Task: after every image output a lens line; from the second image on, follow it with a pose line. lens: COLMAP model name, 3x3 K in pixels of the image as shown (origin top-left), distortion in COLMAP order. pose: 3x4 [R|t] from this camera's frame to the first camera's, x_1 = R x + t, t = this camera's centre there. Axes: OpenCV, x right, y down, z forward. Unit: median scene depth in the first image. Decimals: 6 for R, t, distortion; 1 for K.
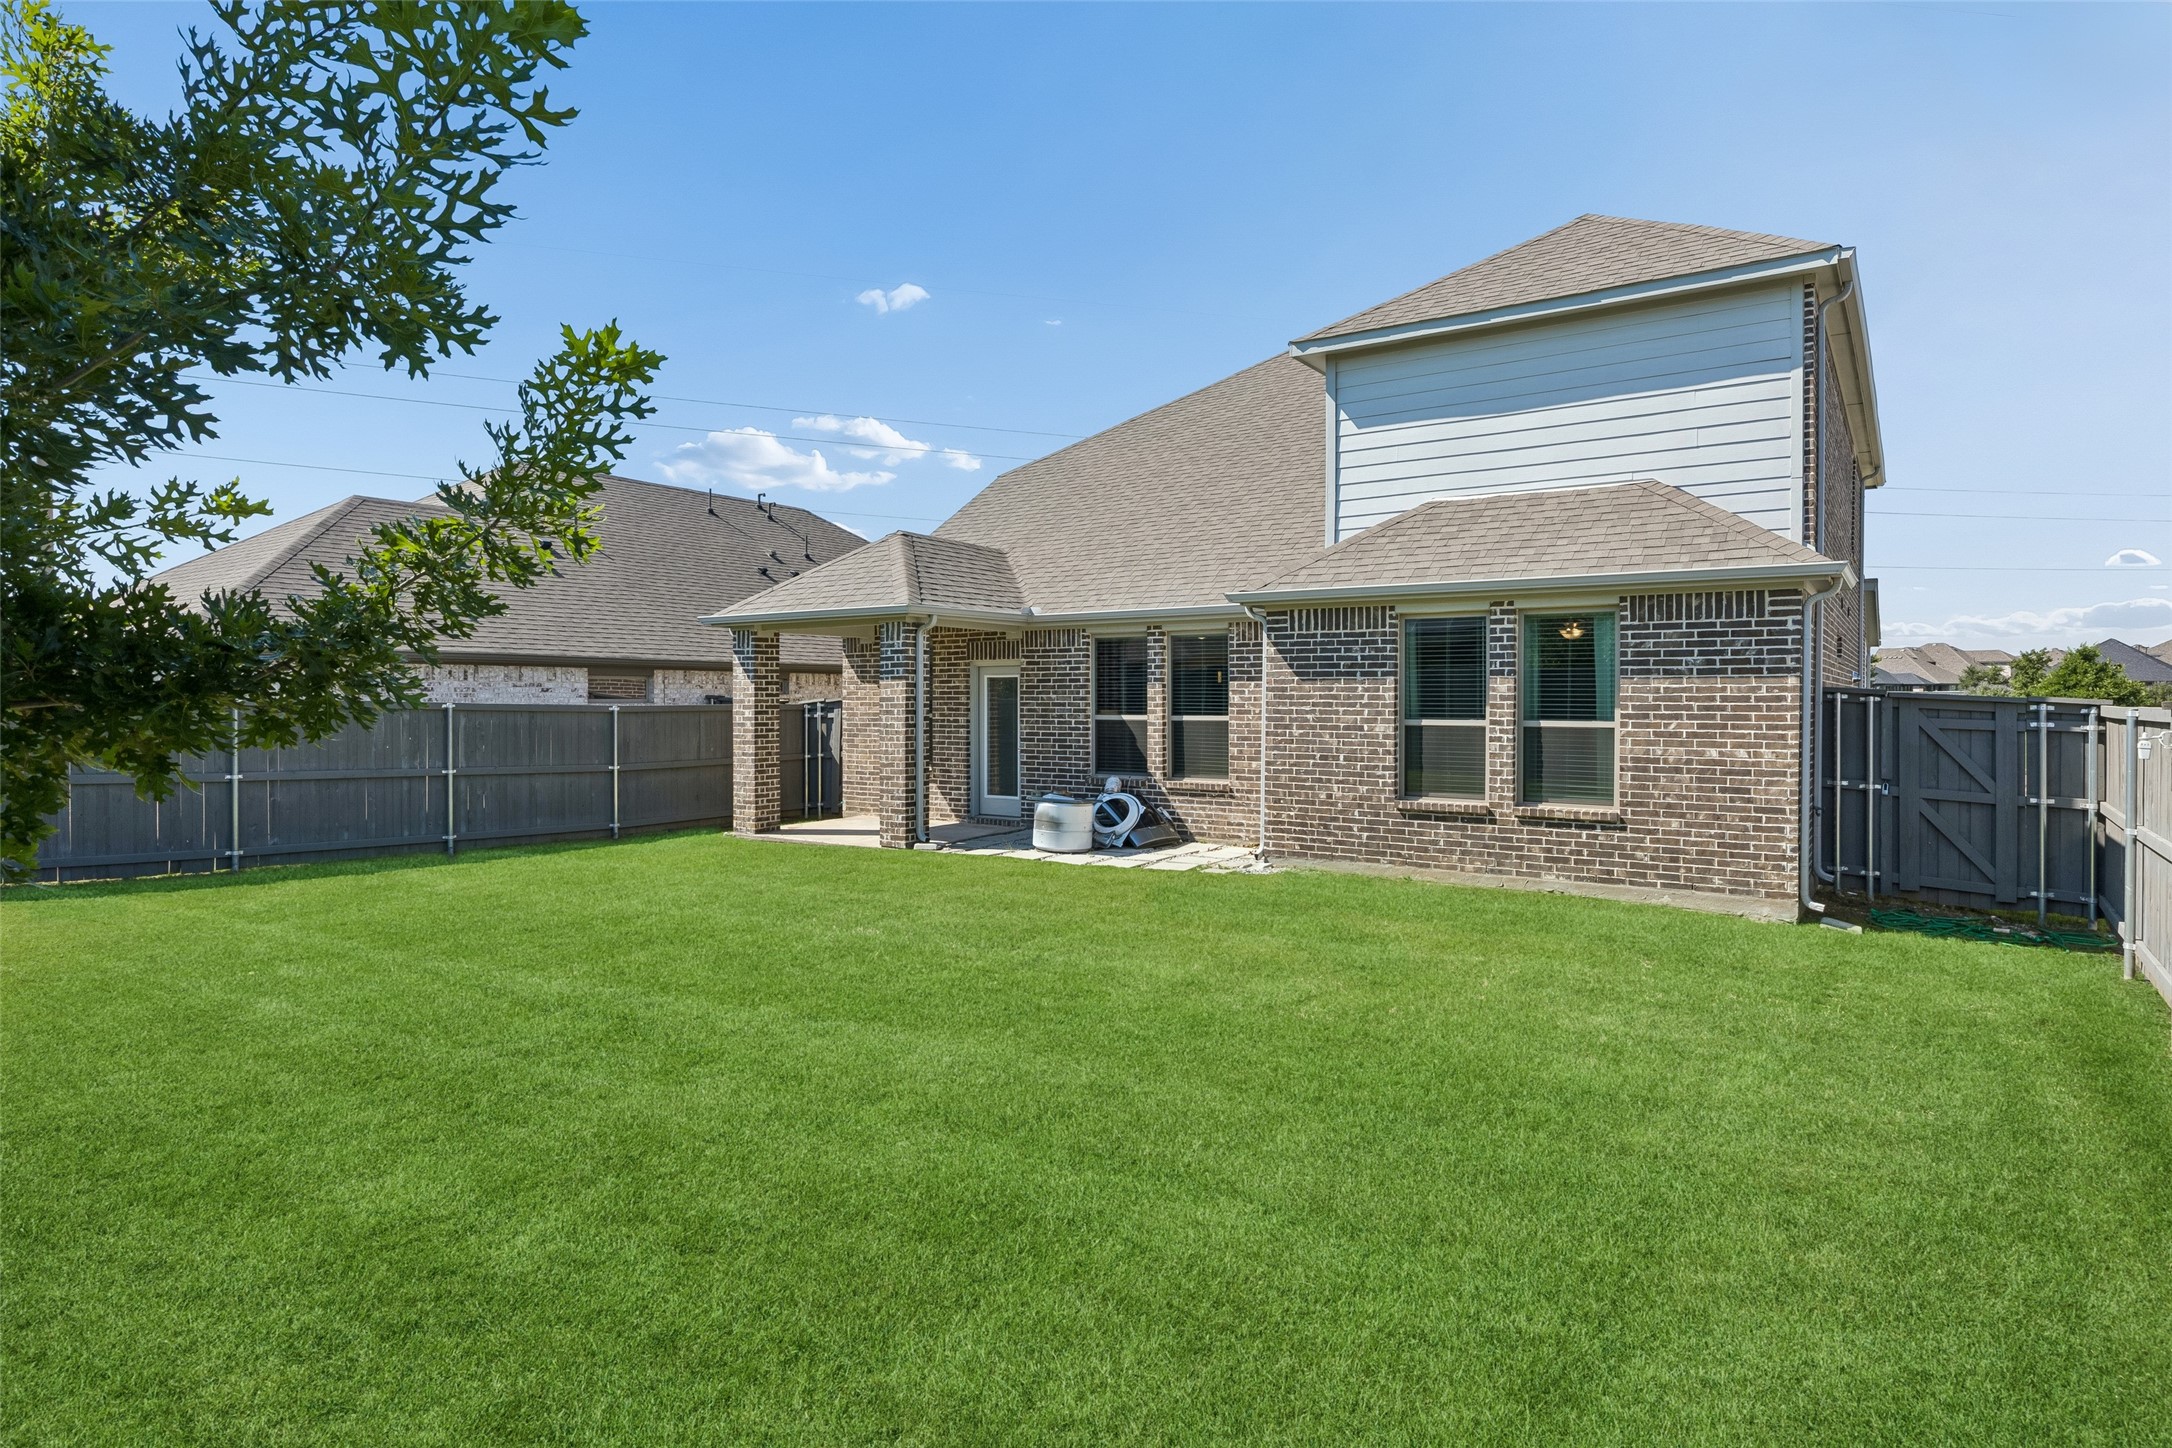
lens RADIAL K [[1215.3, 0, 1081.3], [0, 1215.3, 716.3], [0, 0, 1]] dist [0.003891, -0.000602]
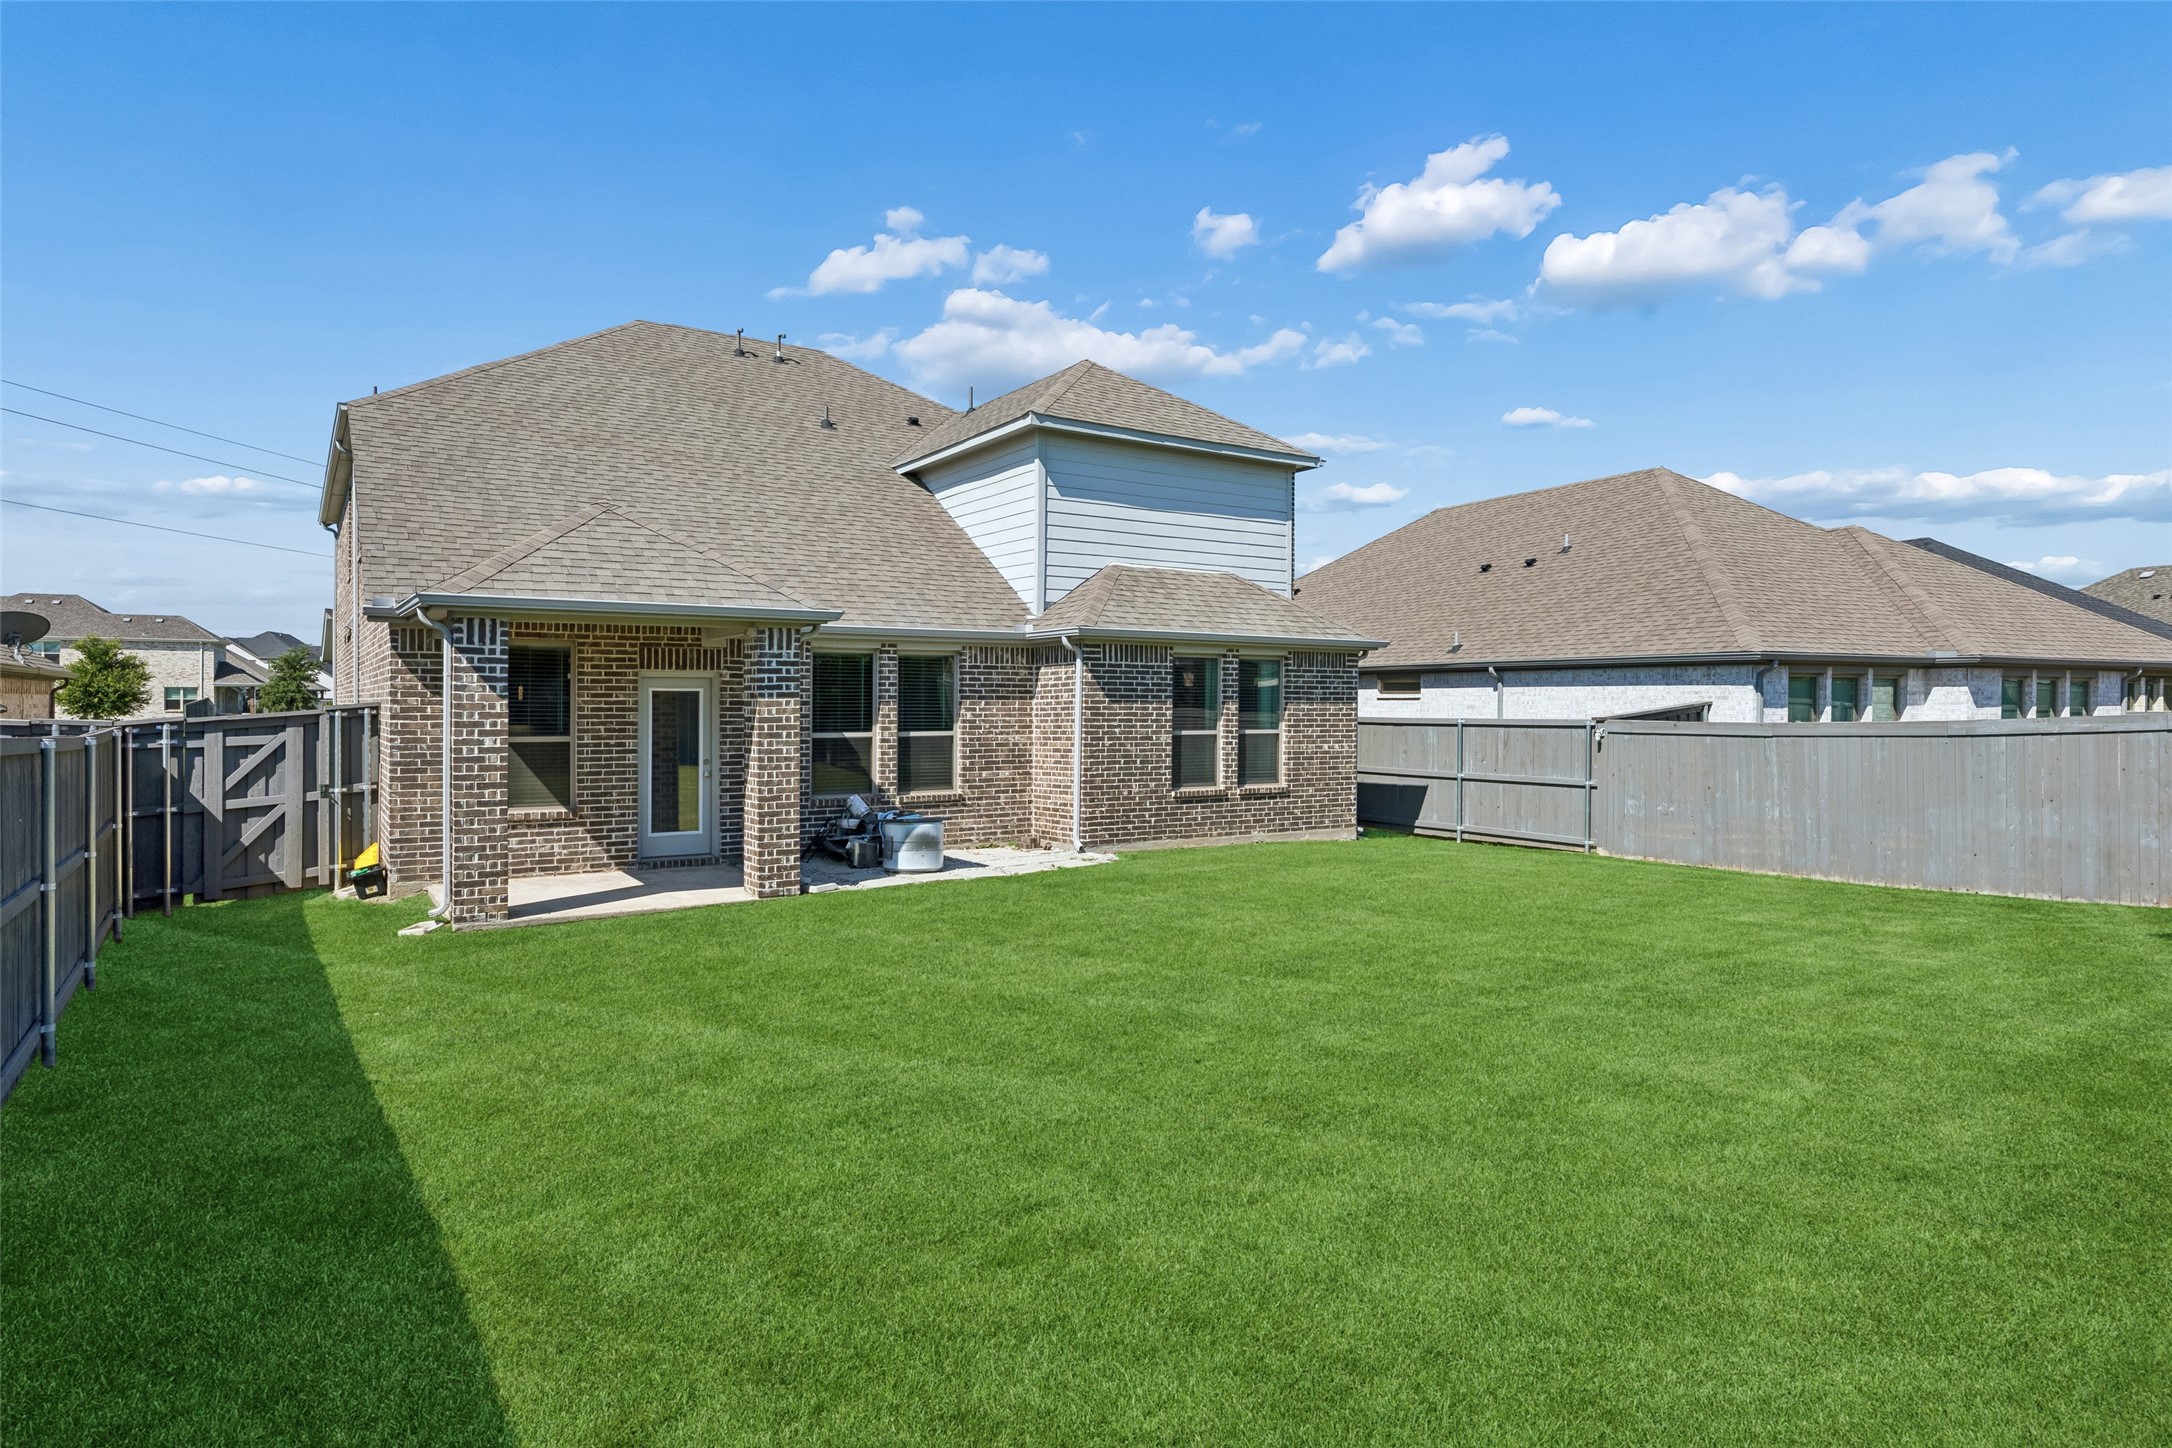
lens RADIAL K [[1215.3, 0, 1089.2], [0, 1215.3, 717.7], [0, 0, 1]] dist [0.003891, -0.000602]
pose [[0.373378, -0.010474, 0.927620, -0.980060], [0.011046, 0.999916, 0.006844, -0.021543], [-0.927614, 0.007691, 0.373462, 0.557694]]
